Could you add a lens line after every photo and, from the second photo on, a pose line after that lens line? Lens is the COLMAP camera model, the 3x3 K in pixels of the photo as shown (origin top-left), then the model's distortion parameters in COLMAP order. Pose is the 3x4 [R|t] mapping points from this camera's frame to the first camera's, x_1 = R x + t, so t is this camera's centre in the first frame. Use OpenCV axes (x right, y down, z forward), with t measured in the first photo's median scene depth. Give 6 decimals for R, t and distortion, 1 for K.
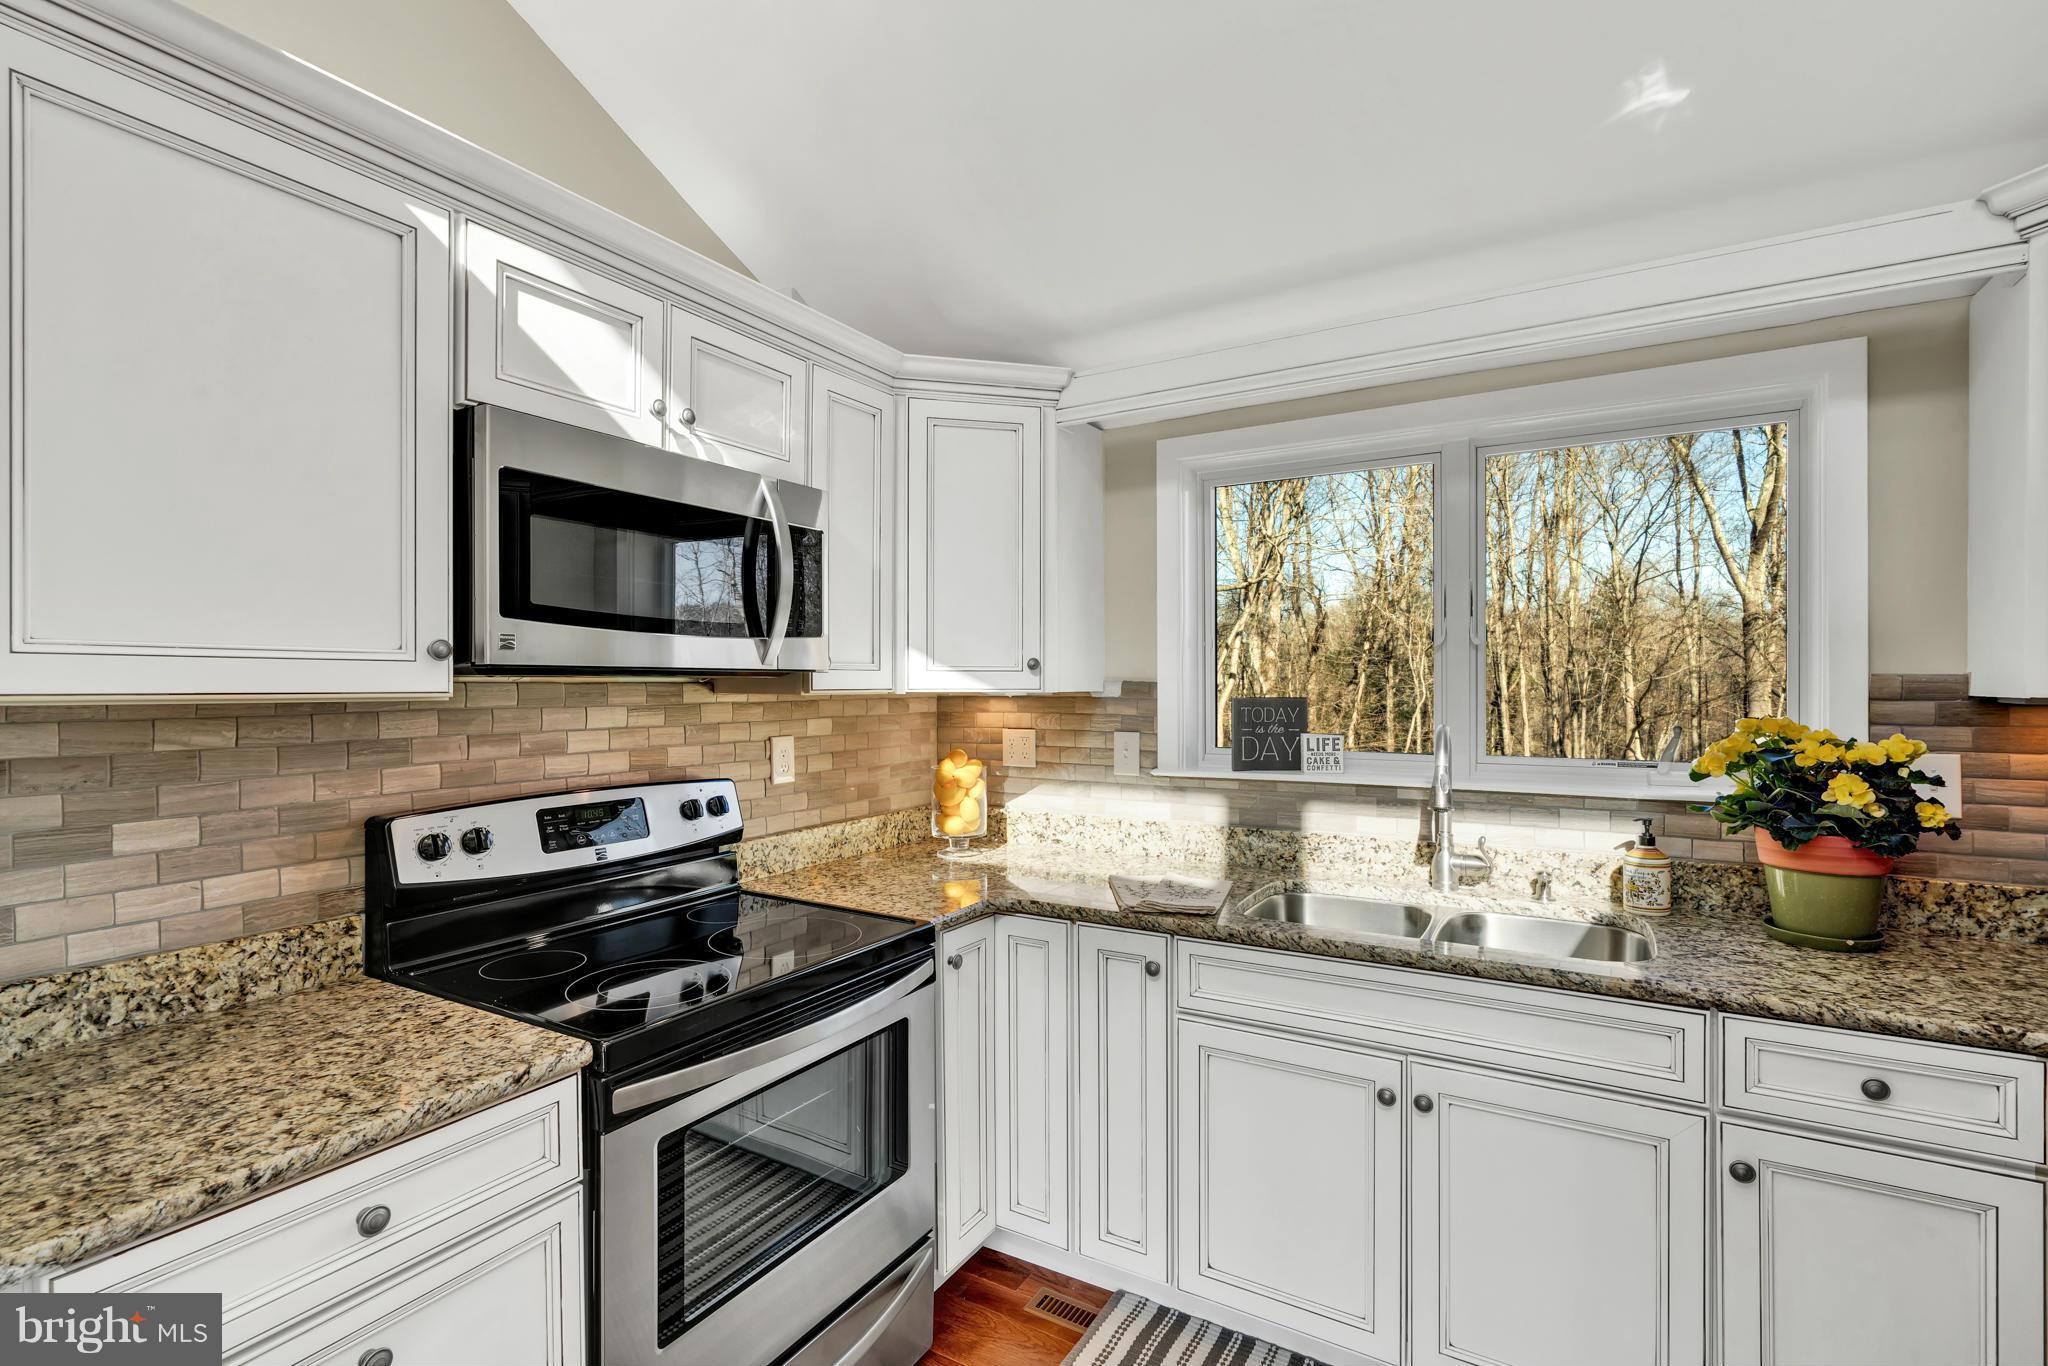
lens RADIAL K [[970.4, 0, 1006.6], [0, 970.4, 683.7], [0, 0, 1]] dist [-0.004332, 0.004612]
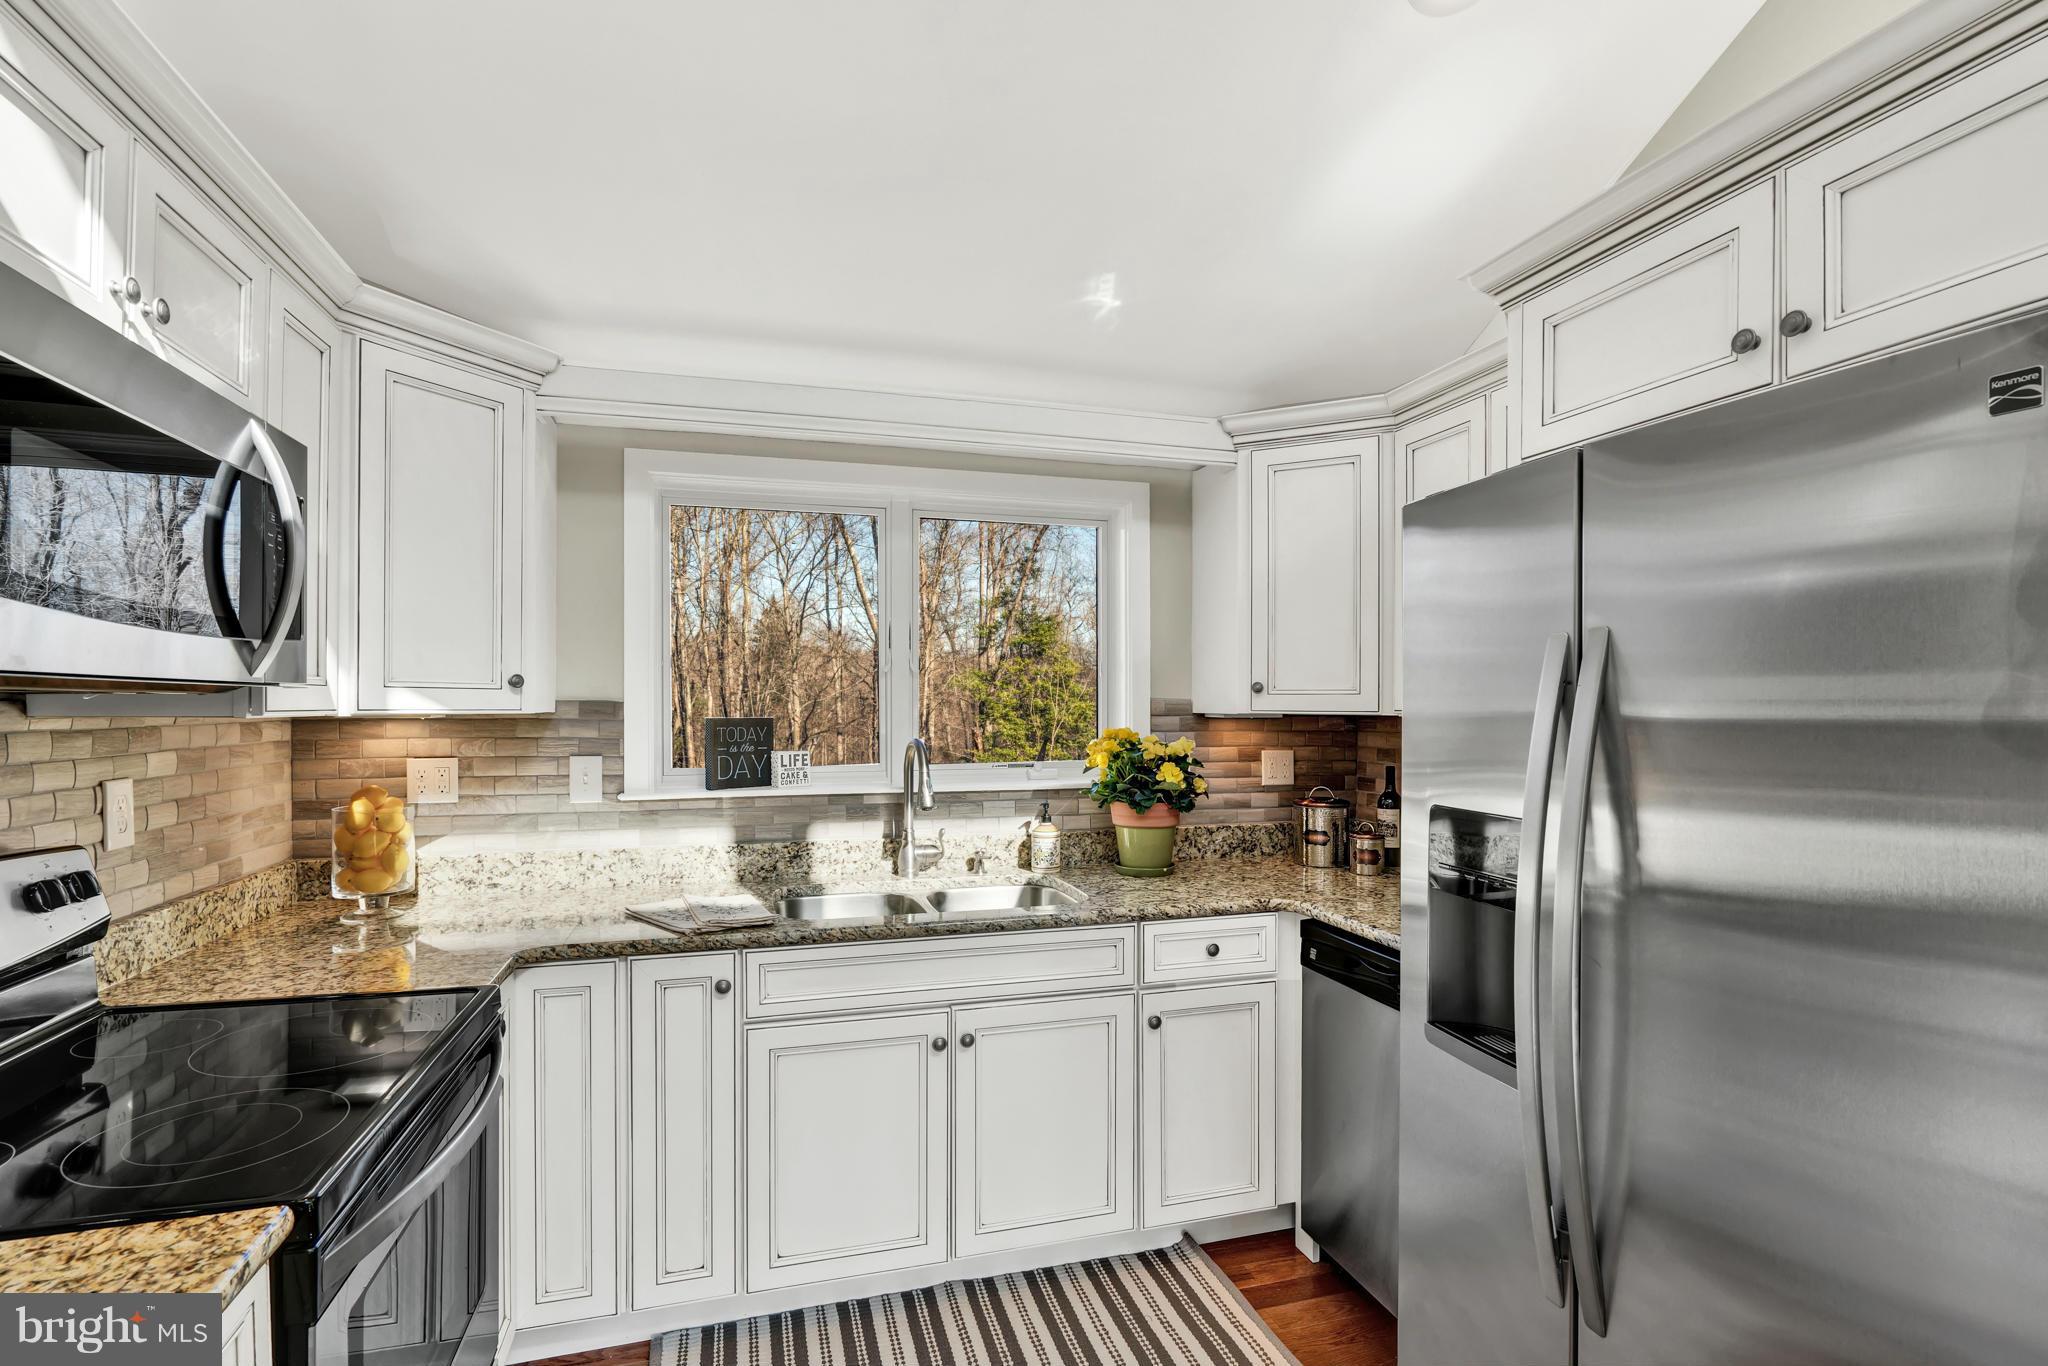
lens RADIAL K [[970.4, 0, 1070.4], [0, 970.4, 703.9], [0, 0, 1]] dist [-0.004332, 0.004612]
pose [[0.663278, 0.003393, 0.748365, -0.373634], [-0.002632, 0.999994, -0.002201, 0.001051], [-0.748368, -0.000509, 0.663283, 0.061957]]
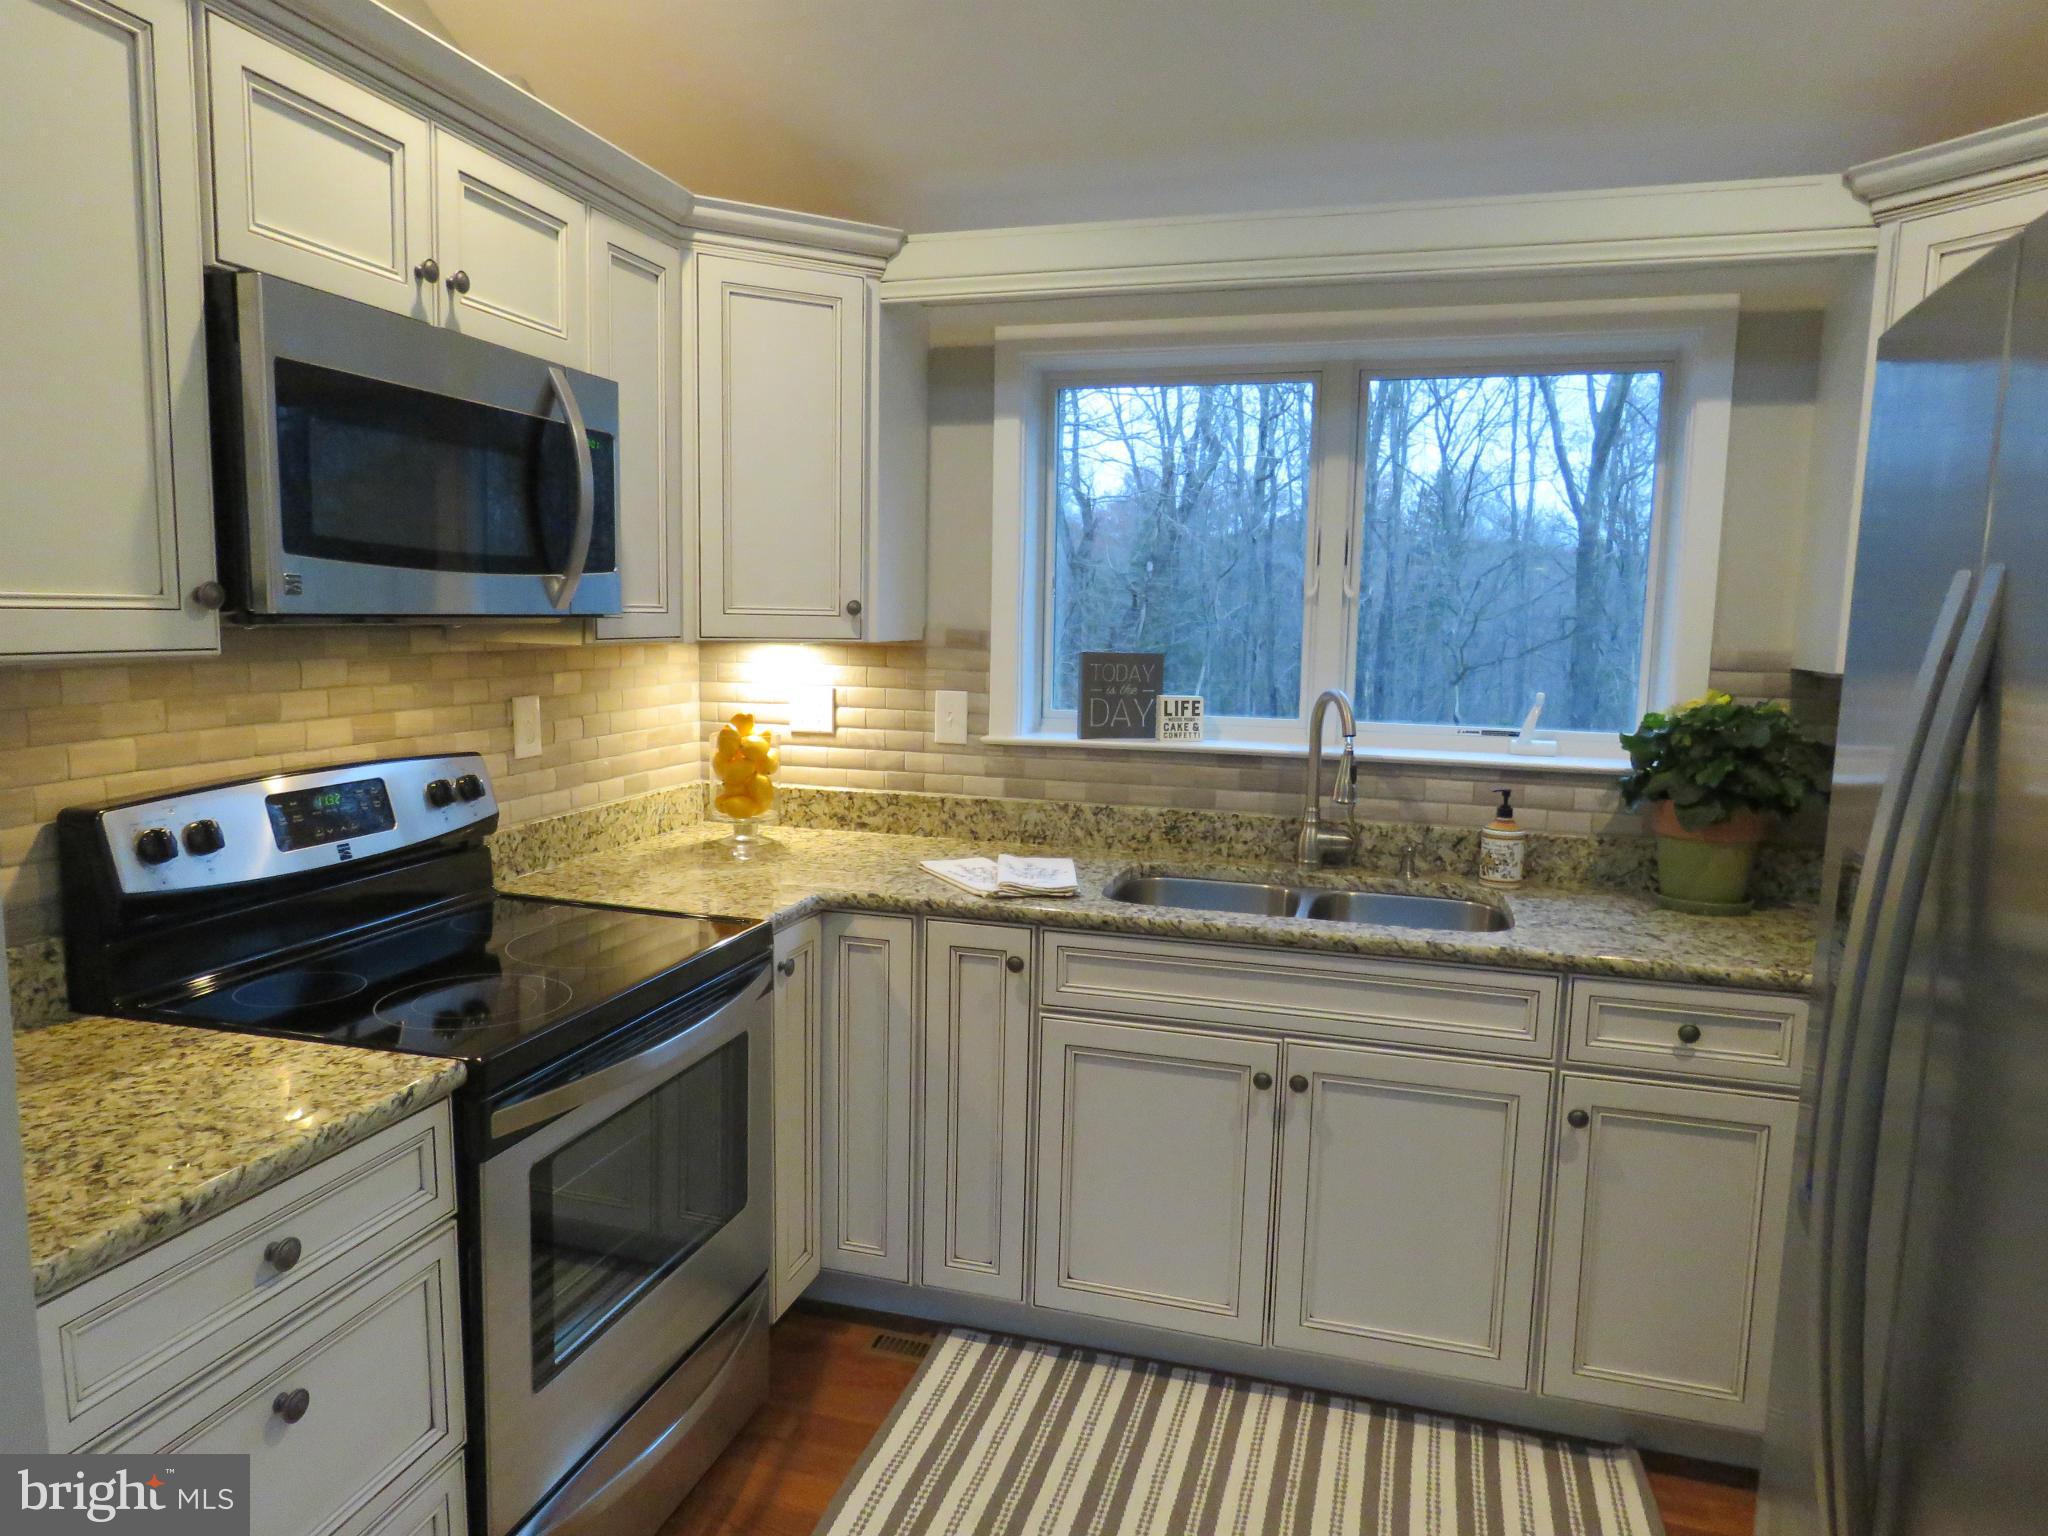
lens RADIAL K [[1346.1, 0, 1030.6], [0, 1346.1, 783.1], [0, 0, 1]] dist [-0.009400, 0.007392]
pose [[0.963762, -0.011063, 0.266533, -0.164937], [-0.023024, 0.991962, 0.124427, -0.023825], [-0.265767, -0.126055, 0.955760, -0.159842]]
